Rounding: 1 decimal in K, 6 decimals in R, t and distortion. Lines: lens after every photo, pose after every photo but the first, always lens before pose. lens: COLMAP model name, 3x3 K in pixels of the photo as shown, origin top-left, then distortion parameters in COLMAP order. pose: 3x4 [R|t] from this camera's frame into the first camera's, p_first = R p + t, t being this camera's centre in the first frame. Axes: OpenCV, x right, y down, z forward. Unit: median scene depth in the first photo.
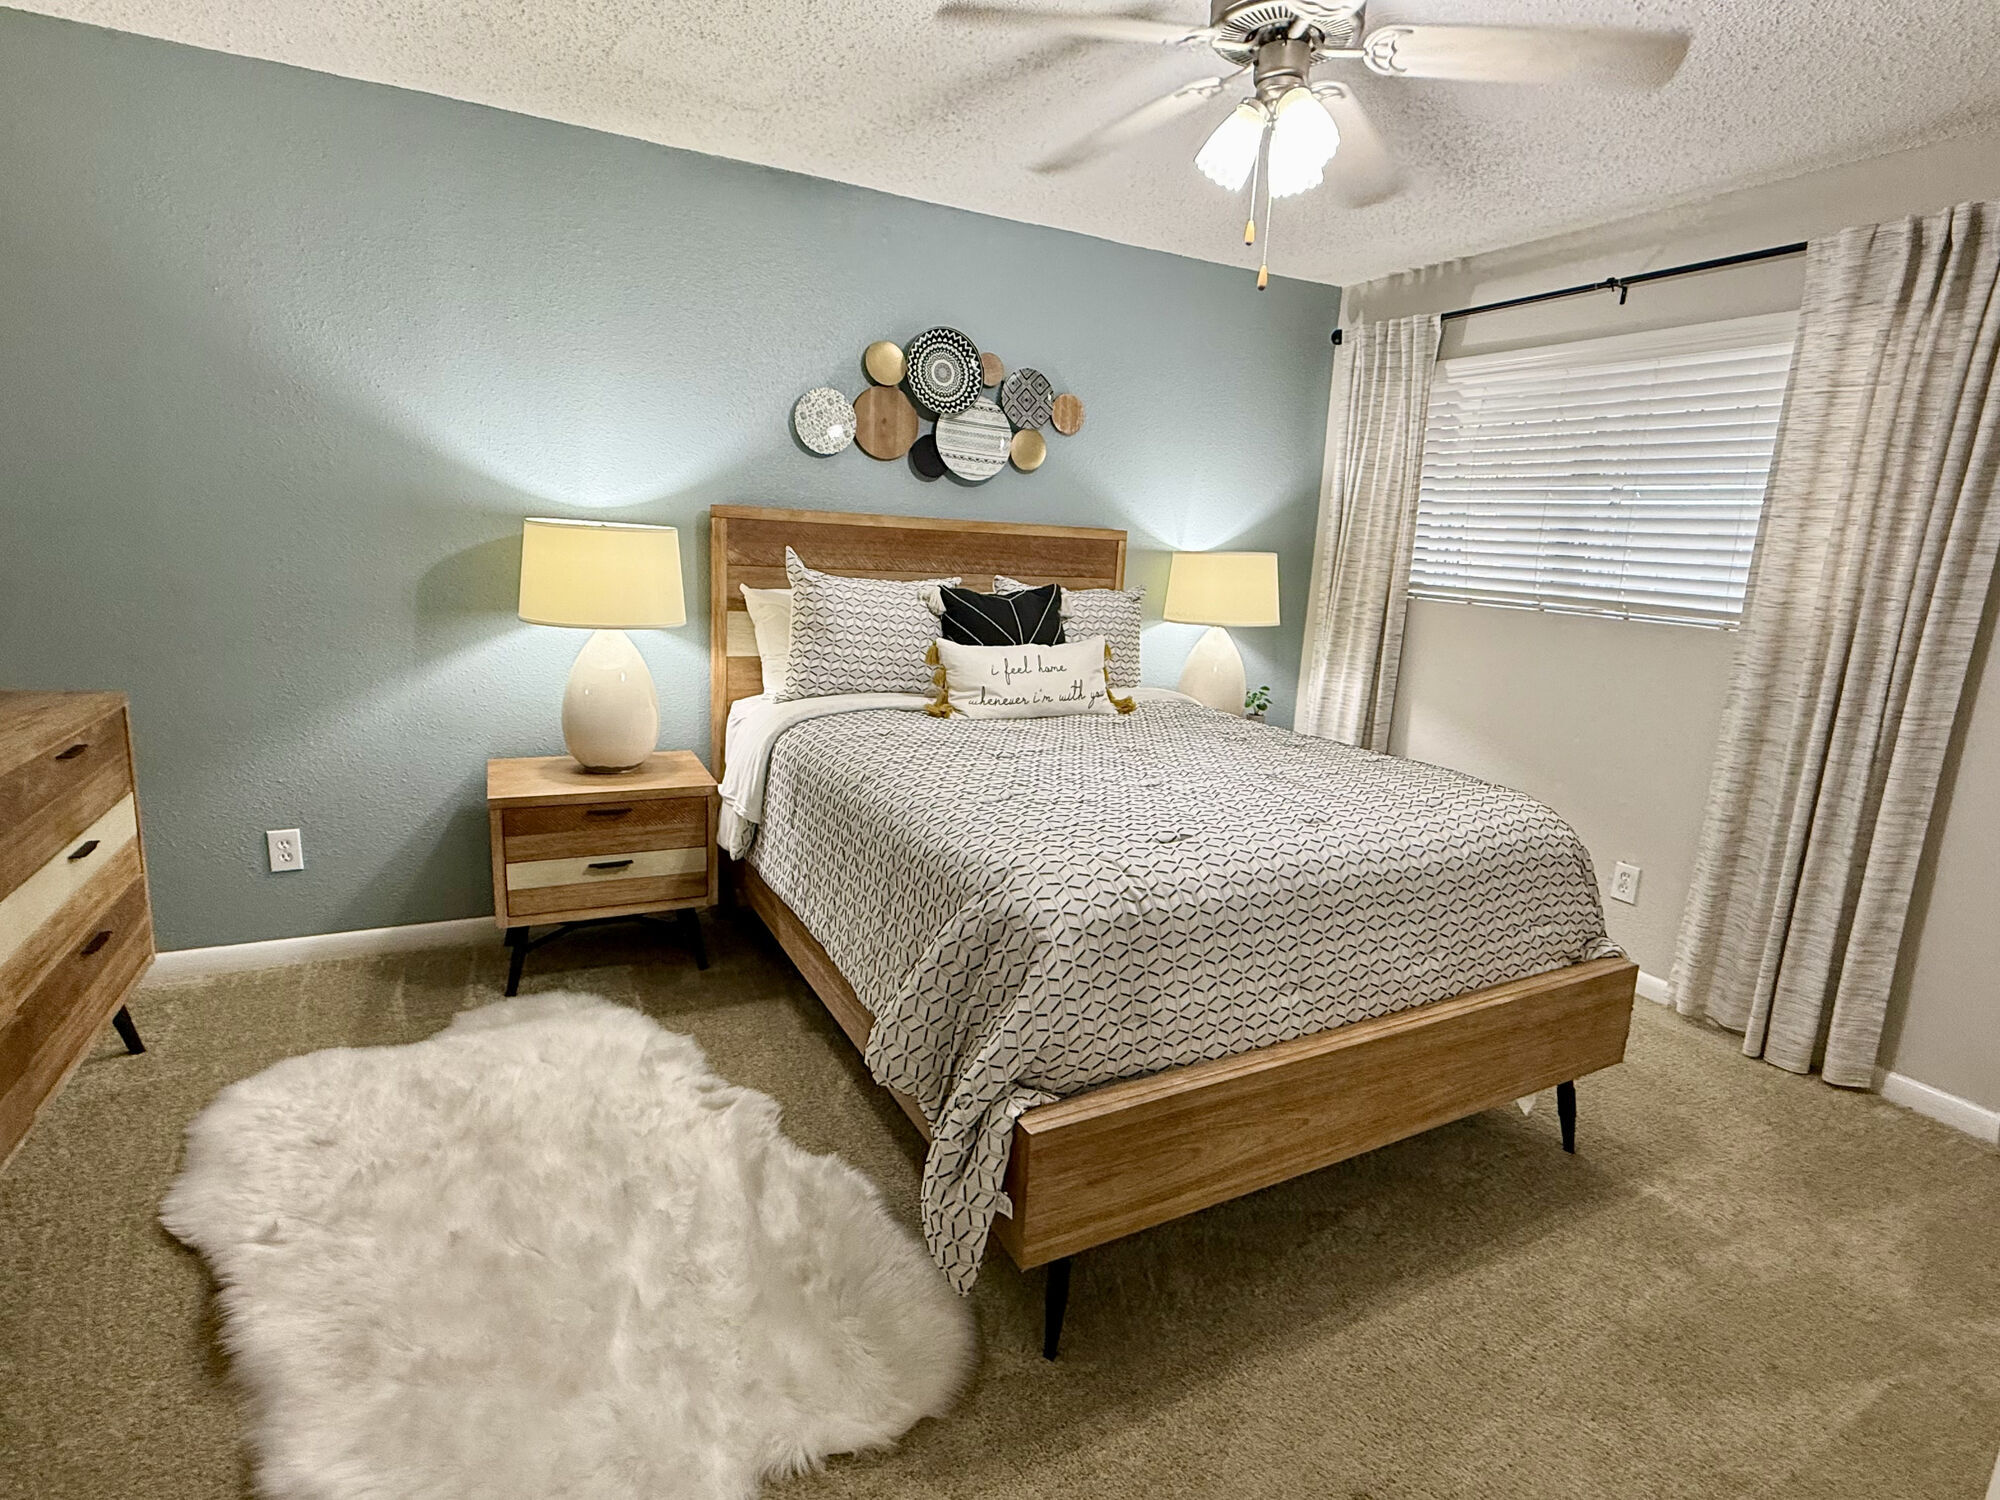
lens RADIAL K [[1012.3, 0, 1000.0], [0, 1012.3, 750.0], [0, 0, 1]] dist [-0.000499, 0.000010]
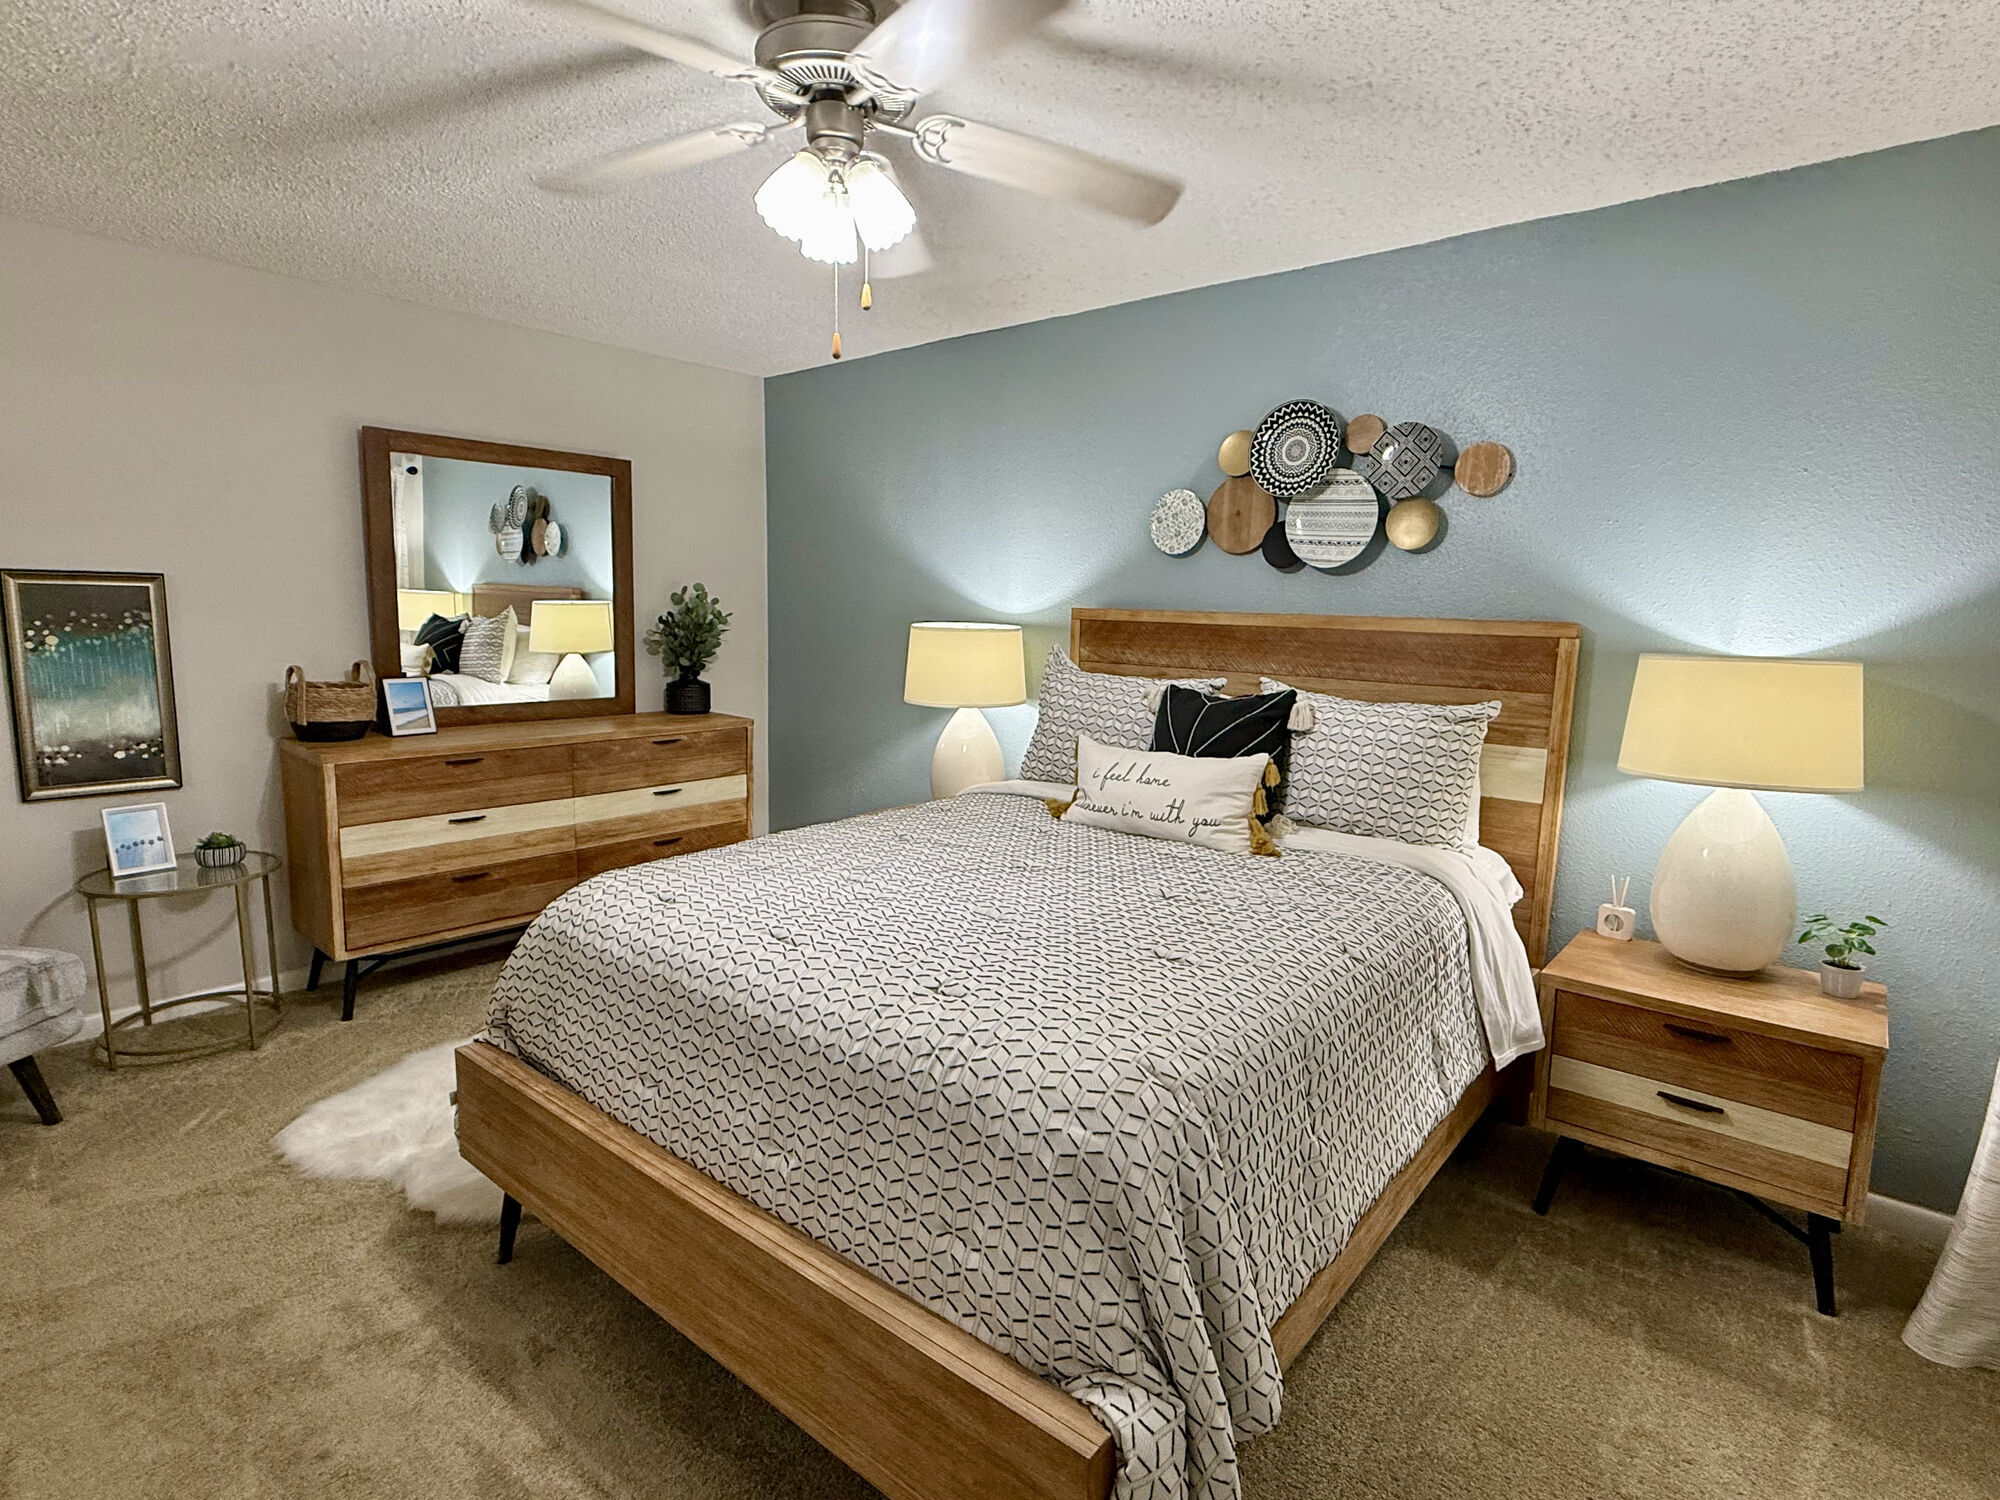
lens RADIAL K [[1012.3, 0, 1000.0], [0, 1012.3, 750.0], [0, 0, 1]] dist [-0.000499, 0.000010]
pose [[0.387418, 0.091101, -0.917392, 0.683059], [-0.196785, 0.980343, 0.014249, -0.080446], [0.900657, 0.175009, 0.397730, 0.468211]]
